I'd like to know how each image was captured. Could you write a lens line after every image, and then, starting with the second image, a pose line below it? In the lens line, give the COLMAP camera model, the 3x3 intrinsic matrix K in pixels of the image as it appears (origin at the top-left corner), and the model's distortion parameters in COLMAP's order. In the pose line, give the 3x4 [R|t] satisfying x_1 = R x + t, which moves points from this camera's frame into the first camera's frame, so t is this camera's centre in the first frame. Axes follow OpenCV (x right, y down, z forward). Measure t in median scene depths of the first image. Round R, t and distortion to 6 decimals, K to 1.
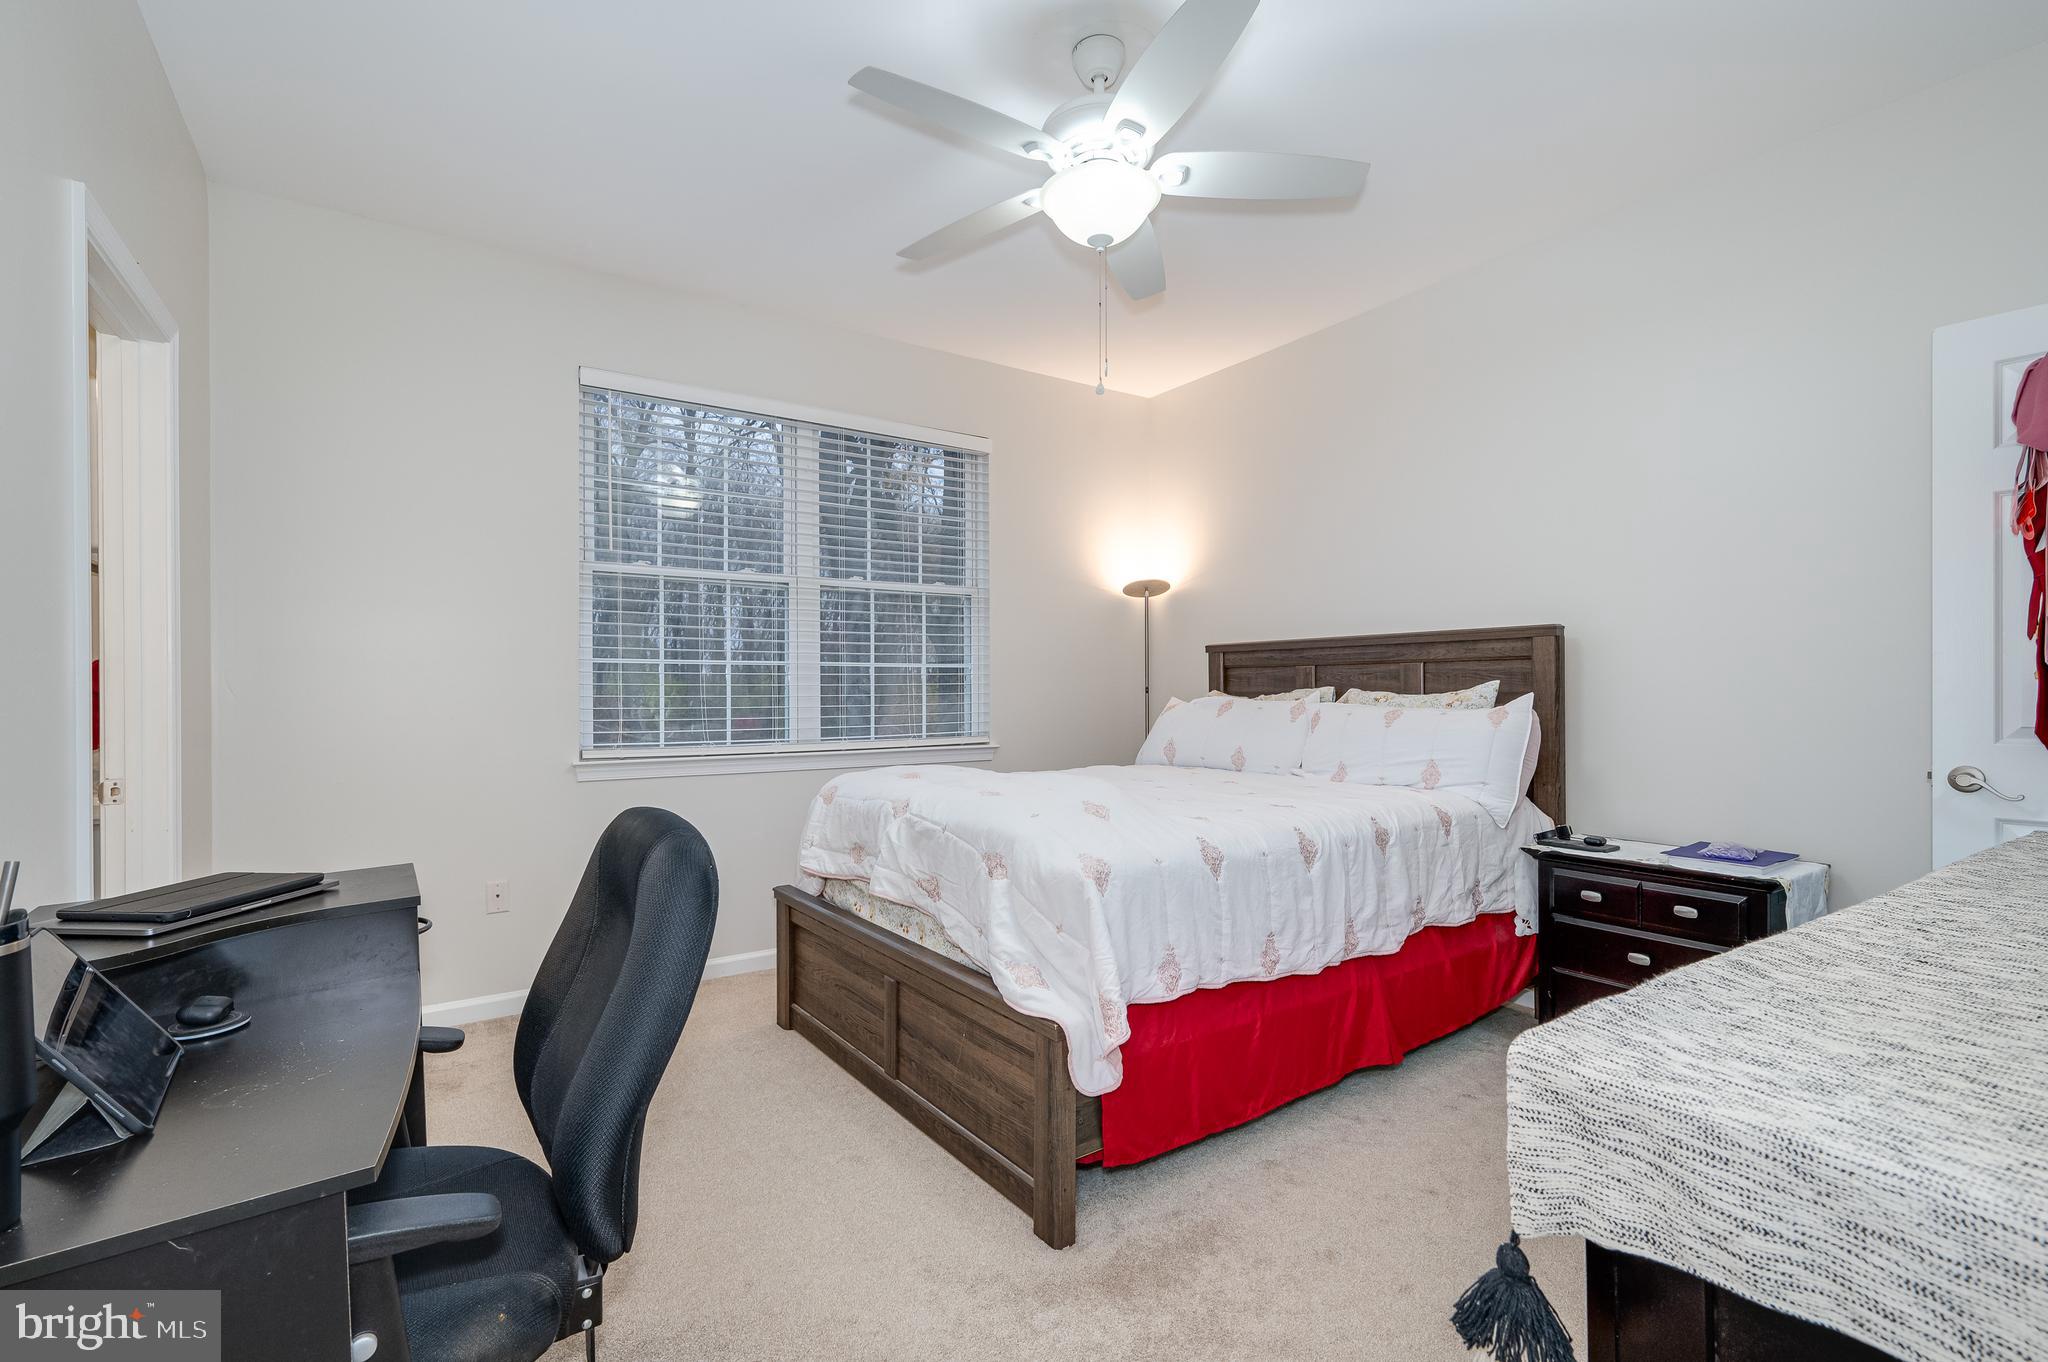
lens RADIAL K [[913.2, 0, 1021.9], [0, 913.2, 693.8], [0, 0, 1]] dist [-0.000132, 0.000028]
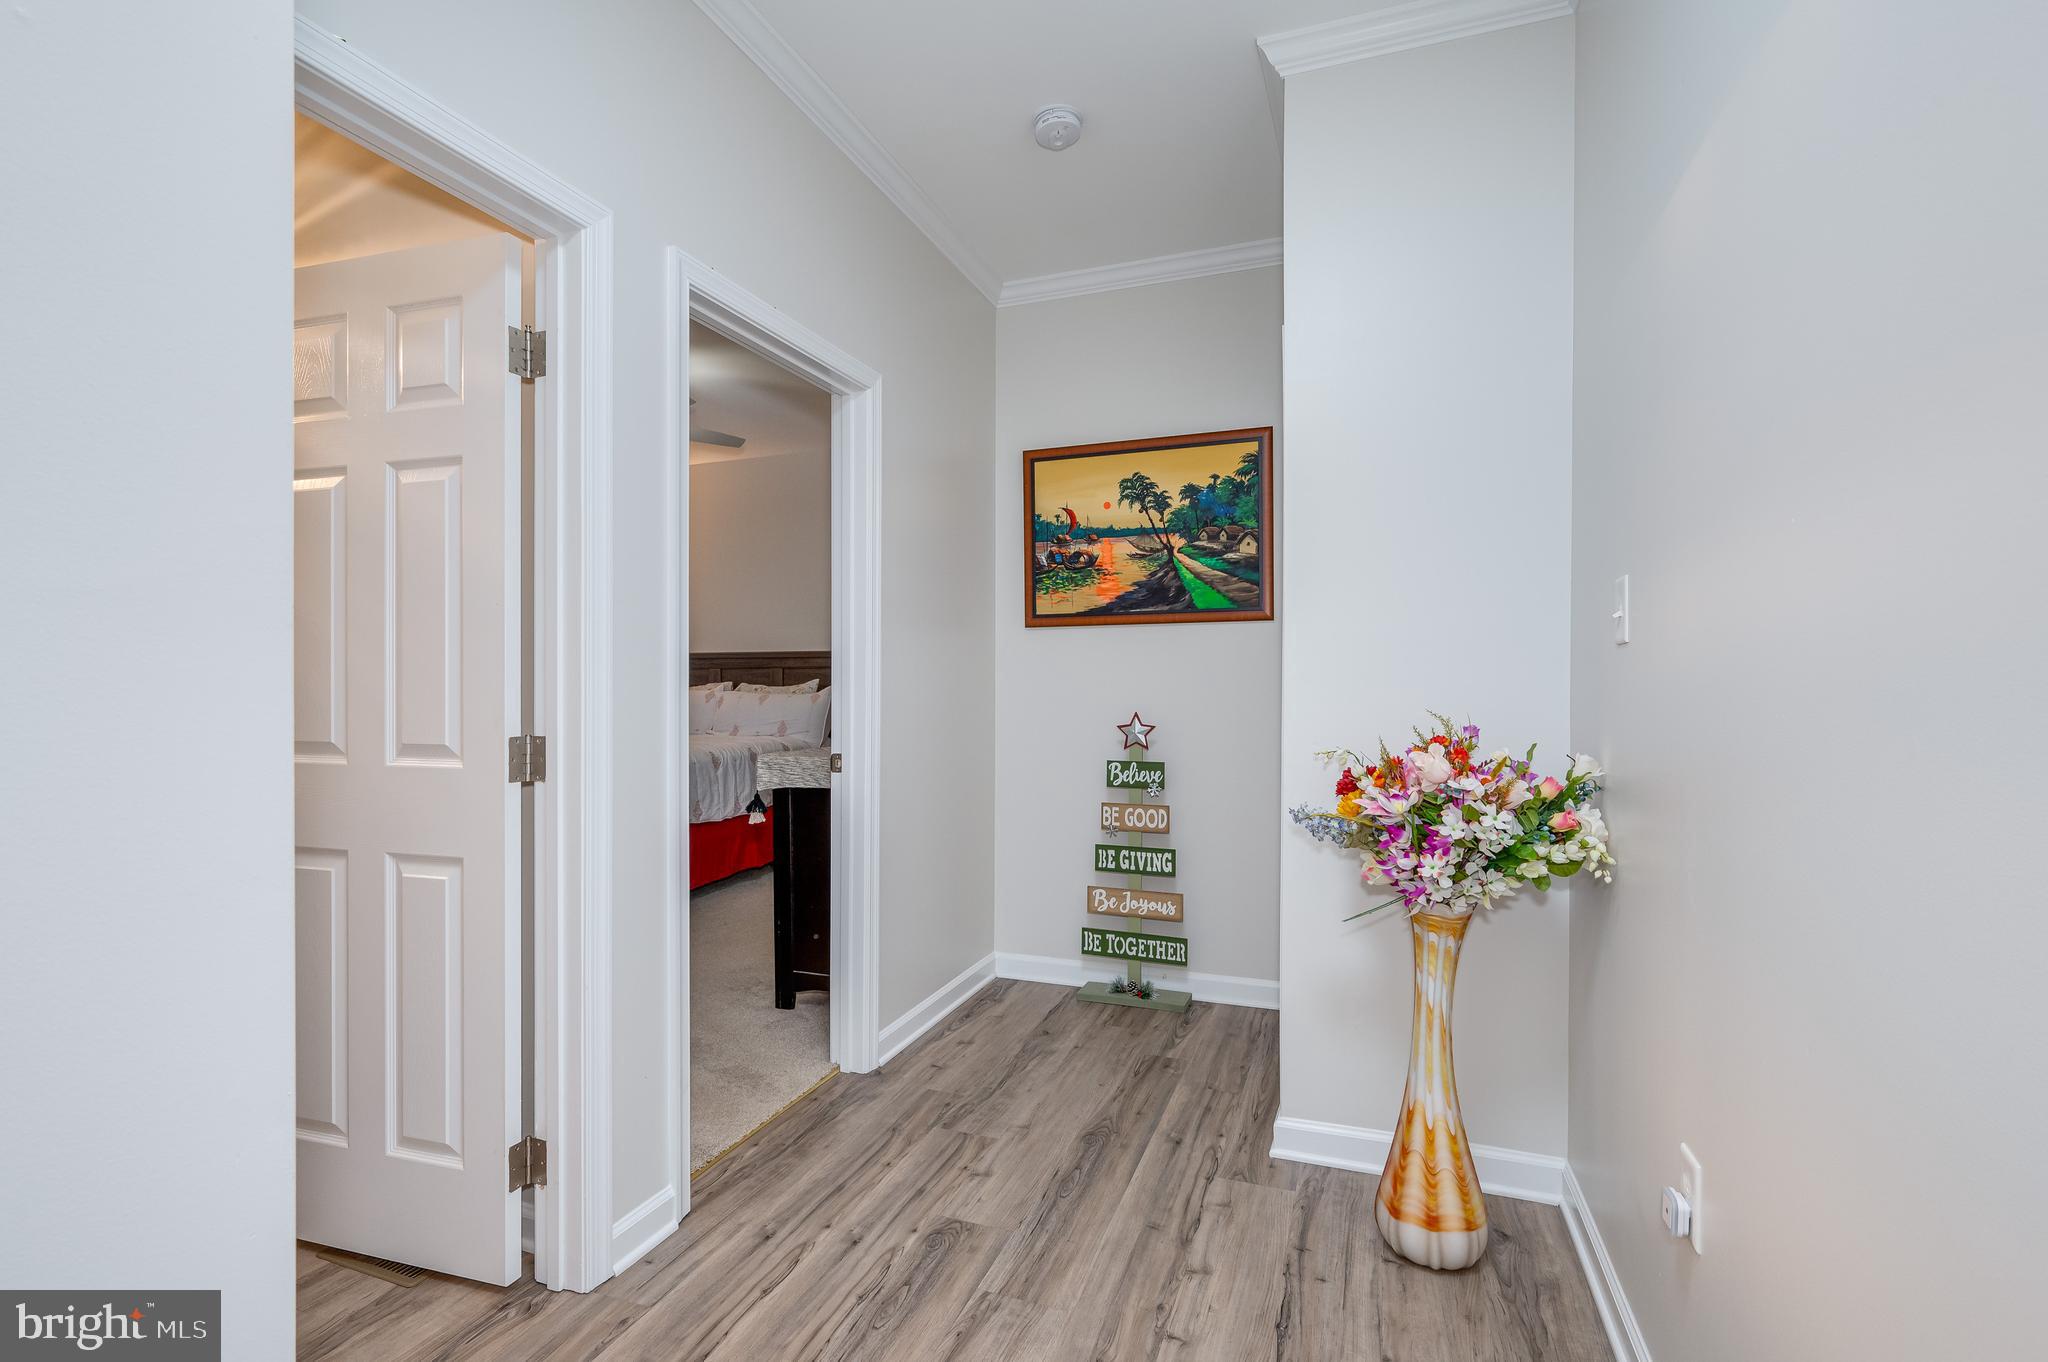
lens RADIAL K [[913.2, 0, 1021.9], [0, 913.2, 693.8], [0, 0, 1]] dist [-0.000132, 0.000028]
pose [[0.810724, -0.000137, 0.585429, -0.245444], [-0.001493, 0.999996, 0.002301, 0.011440], [-0.585427, -0.002739, 0.810721, -0.791004]]
